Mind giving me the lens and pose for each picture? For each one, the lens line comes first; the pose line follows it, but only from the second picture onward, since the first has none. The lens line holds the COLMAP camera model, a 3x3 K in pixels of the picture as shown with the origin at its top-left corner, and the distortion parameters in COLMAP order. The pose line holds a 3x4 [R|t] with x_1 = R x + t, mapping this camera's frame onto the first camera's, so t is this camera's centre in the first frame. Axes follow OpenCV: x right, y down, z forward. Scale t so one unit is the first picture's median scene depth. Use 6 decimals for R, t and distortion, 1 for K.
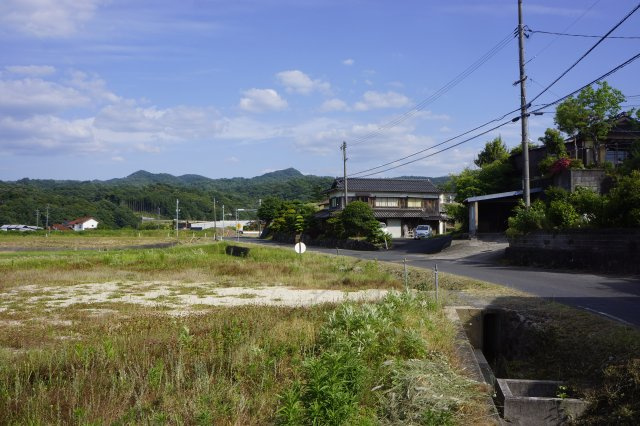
lens RADIAL K [[566.2, 0, 319.4], [0, 566.2, 221.1], [0, 0, 1]] dist [-0.141906, 0.180331]
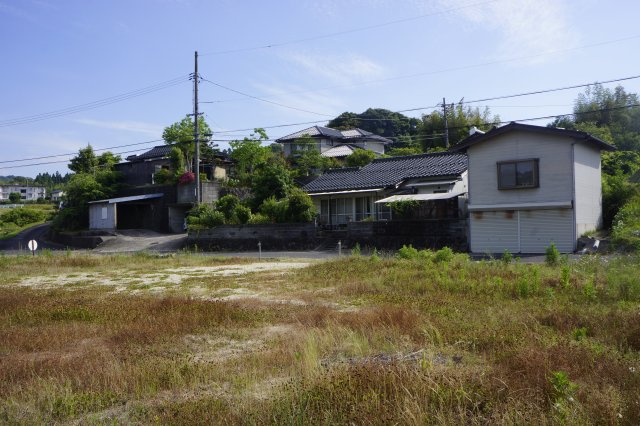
lens RADIAL K [[557.0, 0, 317.5], [0, 557.0, 213.5], [0, 0, 1]] dist [-0.146165, 0.157239]
pose [[0.526751, 0.009985, 0.849961, -0.278117], [0.003803, 0.999893, -0.014103, 0.002740], [-0.850011, 0.010661, 0.526657, 0.023541]]
